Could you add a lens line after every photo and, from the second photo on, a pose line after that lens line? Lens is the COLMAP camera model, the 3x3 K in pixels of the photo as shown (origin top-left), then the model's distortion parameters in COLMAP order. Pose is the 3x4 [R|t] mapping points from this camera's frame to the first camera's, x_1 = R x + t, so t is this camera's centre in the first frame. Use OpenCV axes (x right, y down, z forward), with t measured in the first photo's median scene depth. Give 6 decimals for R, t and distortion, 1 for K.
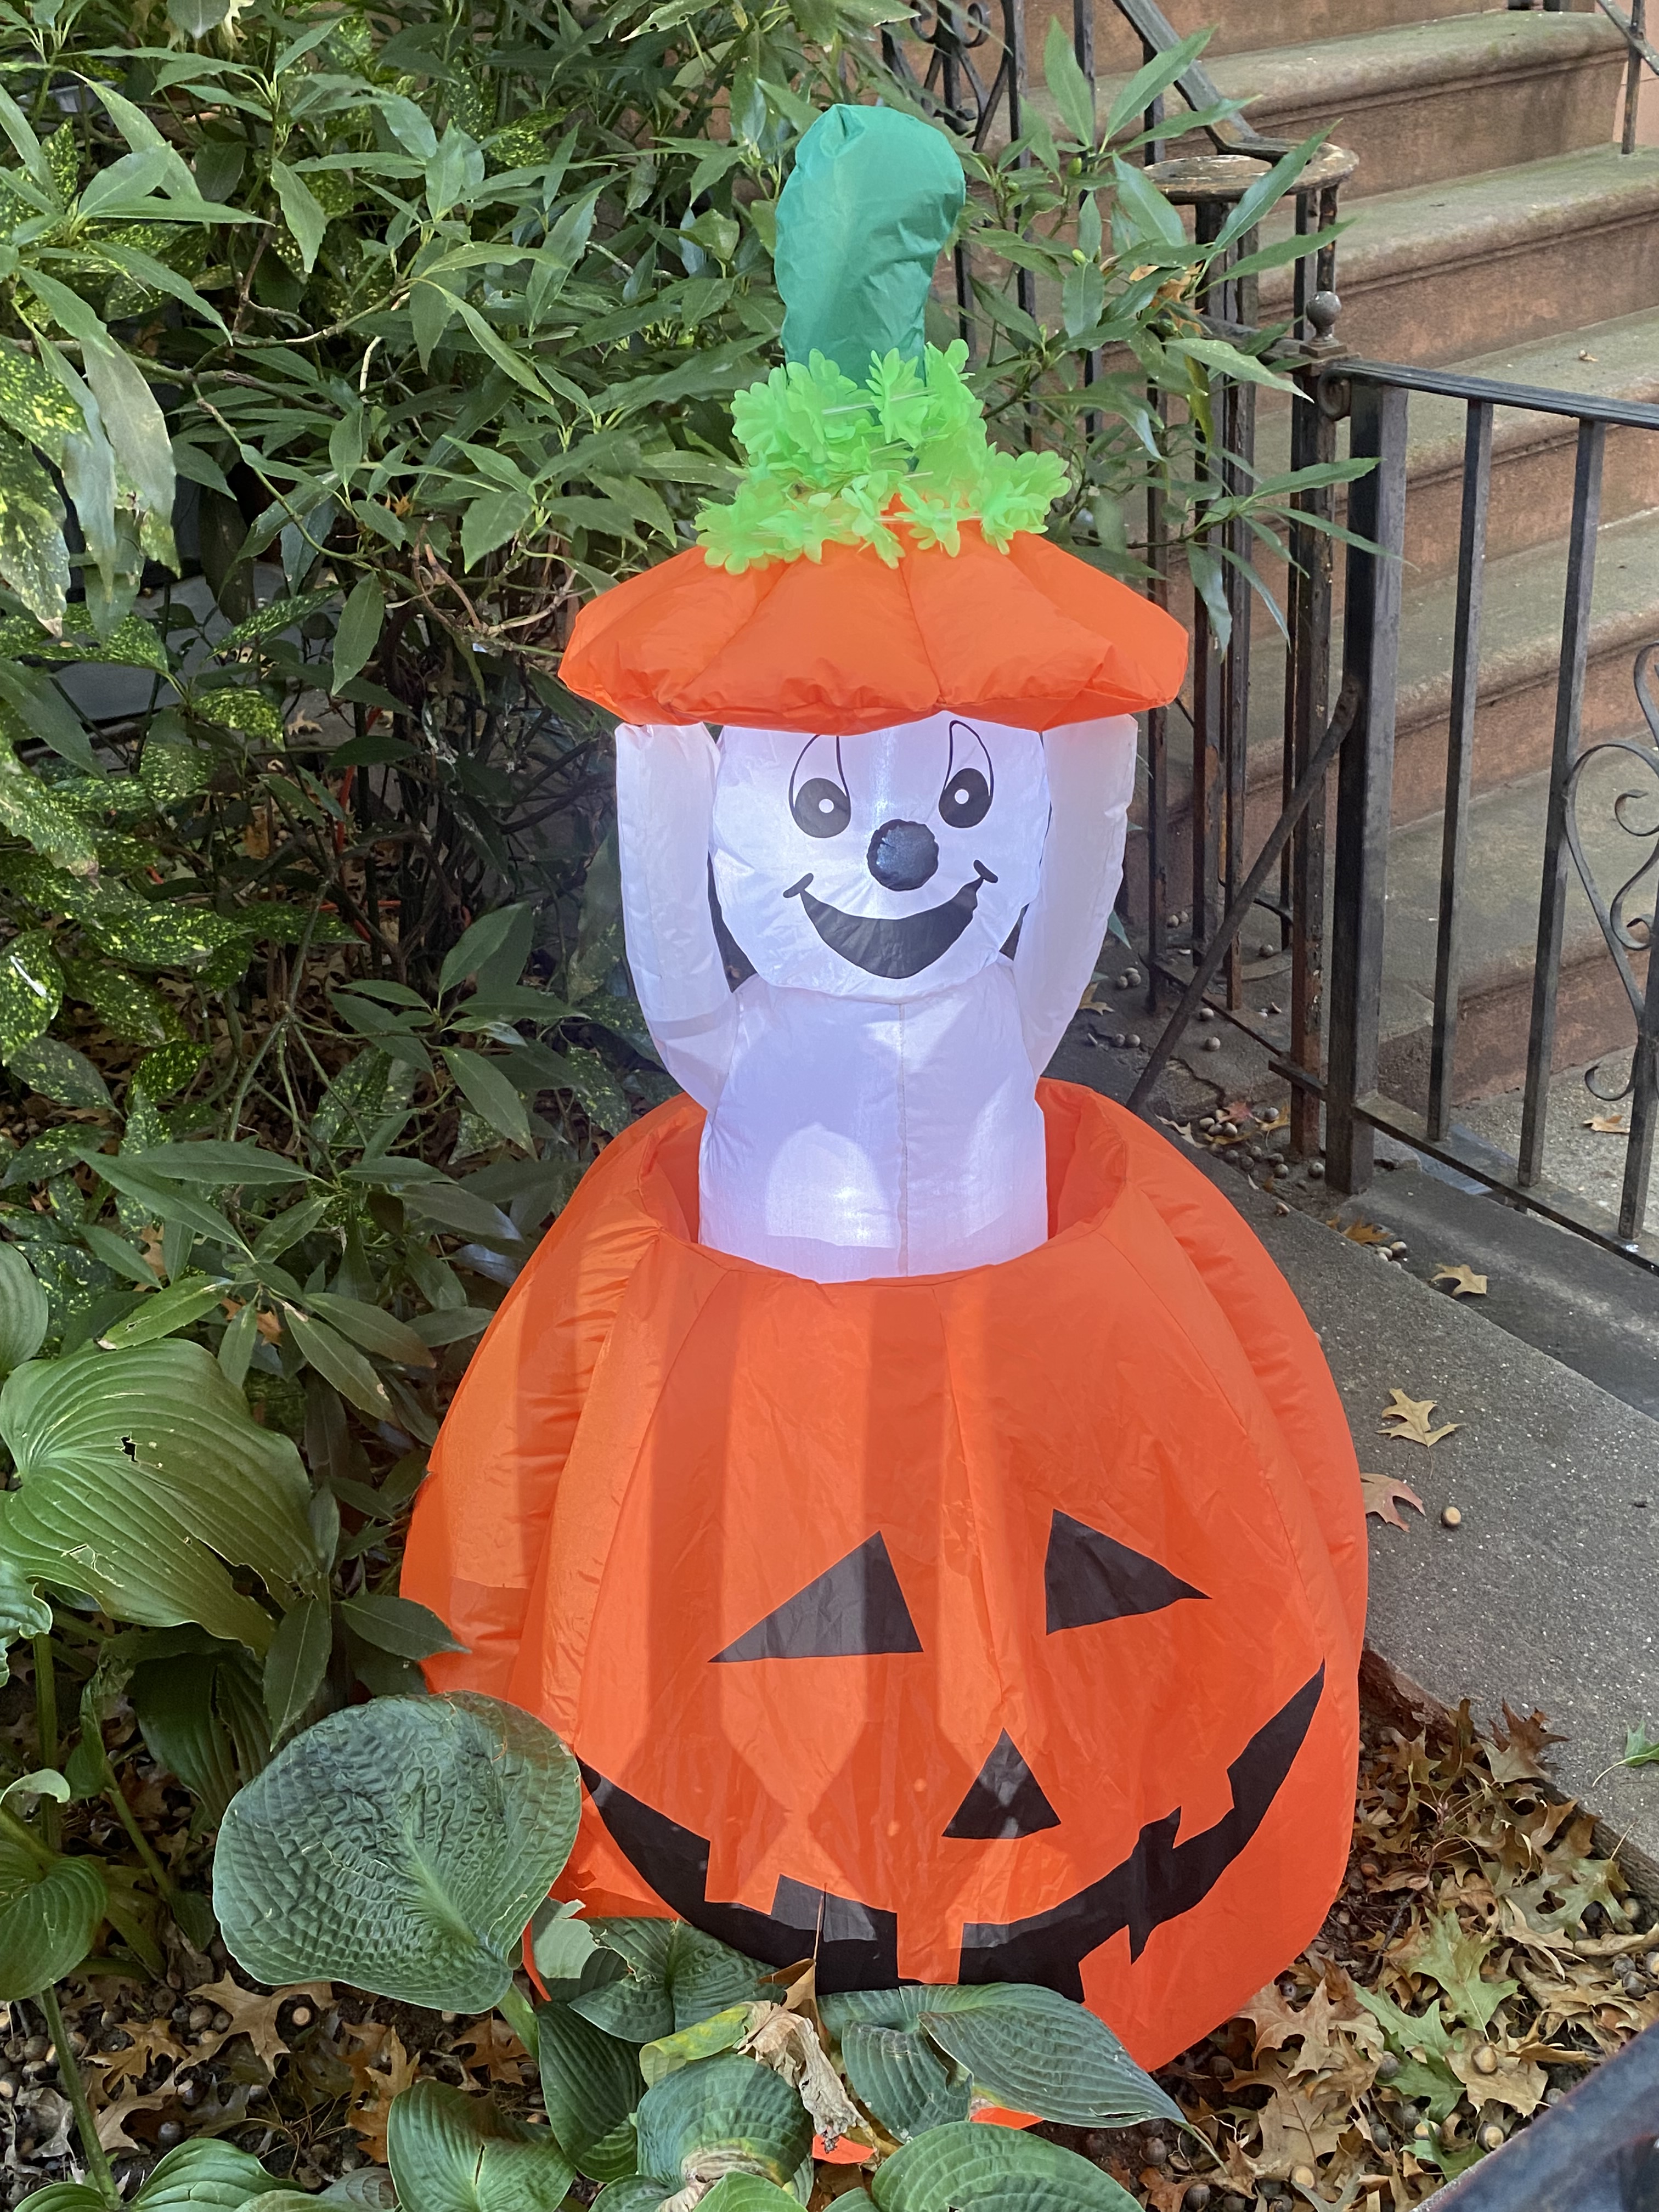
lens RADIAL K [[2142.3, 0, 830.5], [0, 2142.3, 1167.4], [0, 0, 1]] dist [-0.094209, 0.186059]
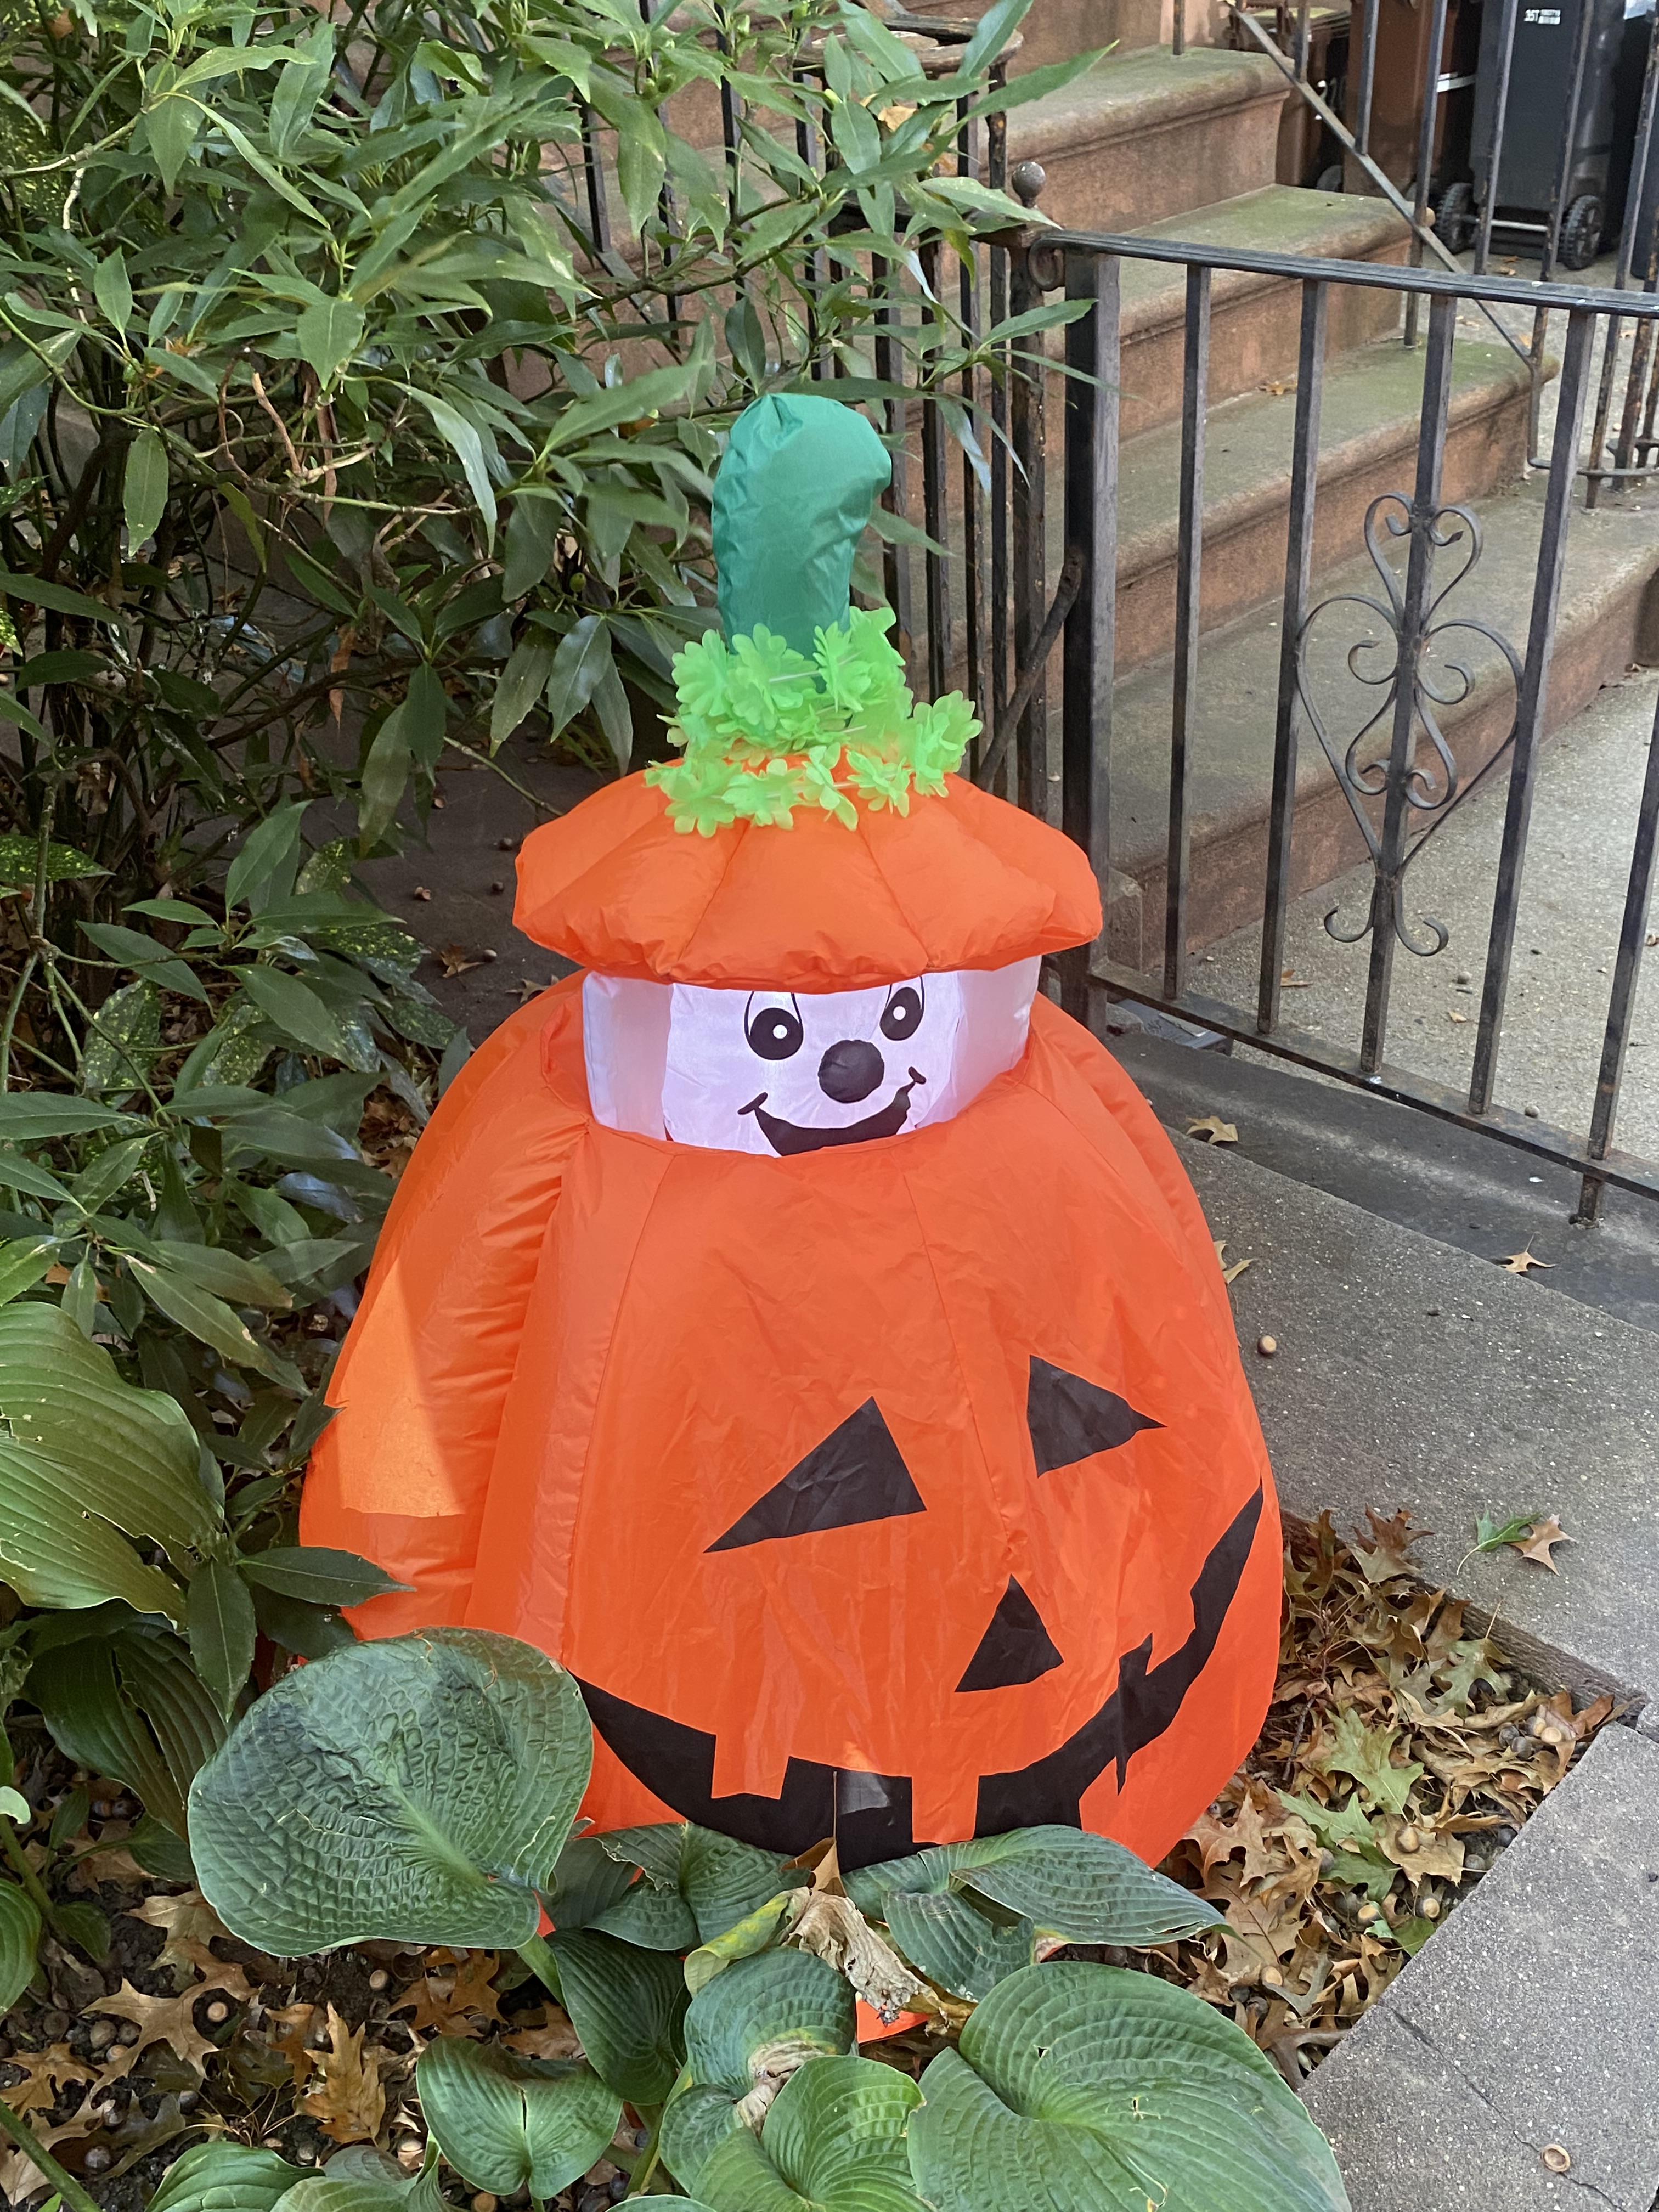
lens RADIAL K [[2120.0, 0, 831.3], [0, 2120.0, 1155.6], [0, 0, 1]] dist [-0.003199, 0.006115]
pose [[0.973079, -0.100691, 0.207313, -0.151149], [0.095721, 0.994831, 0.033891, 0.019044], [-0.209654, -0.013135, 0.977687, 0.032481]]
